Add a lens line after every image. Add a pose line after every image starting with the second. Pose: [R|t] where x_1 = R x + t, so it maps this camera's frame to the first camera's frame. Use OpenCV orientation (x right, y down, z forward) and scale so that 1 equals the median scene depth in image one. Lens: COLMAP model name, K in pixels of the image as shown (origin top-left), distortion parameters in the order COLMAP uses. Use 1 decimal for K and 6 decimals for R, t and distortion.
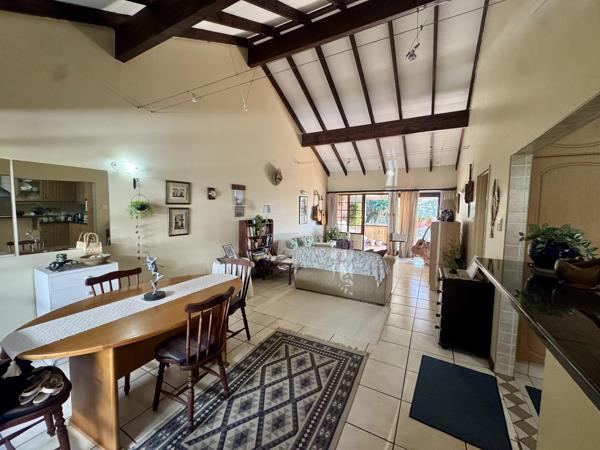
lens RADIAL K [[237.9, 0, 301.9], [0, 237.9, 224.7], [0, 0, 1]] dist [-0.004259, -0.000091]
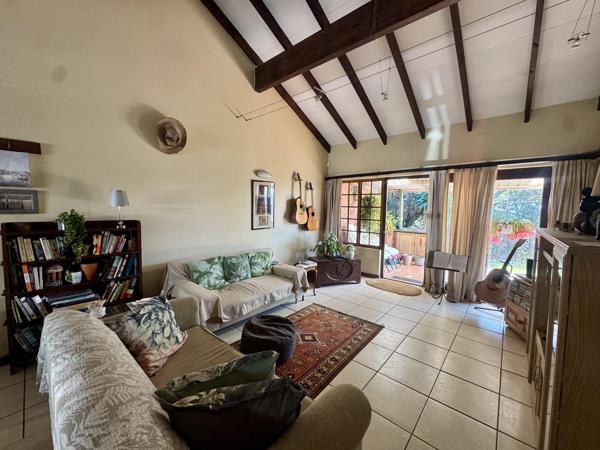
lens RADIAL K [[237.9, 0, 300.9], [0, 237.9, 224.8], [0, 0, 1]] dist [-0.004259, -0.000091]
pose [[0.975612, 0.023057, -0.218287, 0.210209], [-0.022861, 0.999733, 0.003421, -0.016822], [0.218308, 0.001653, 0.975879, 0.437239]]
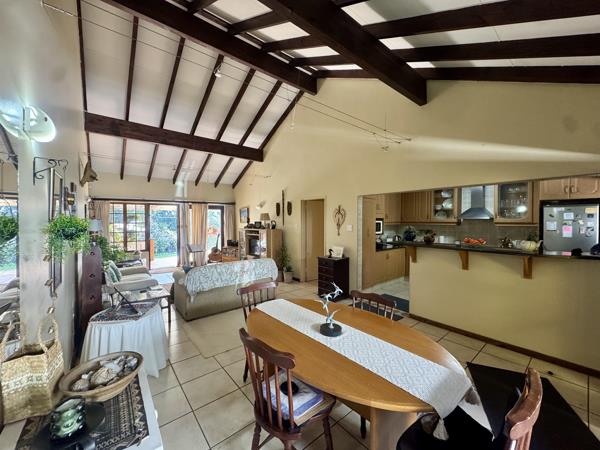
lens RADIAL K [[237.9, 0, 297.9], [0, 237.9, 221.4], [0, 0, 1]] dist [-0.004259, -0.000091]
pose [[0.371132, -0.020512, 0.928354, -0.368576], [0.072974, 0.997308, -0.007138, -0.021162], [-0.925708, 0.070394, 0.371629, 0.200065]]
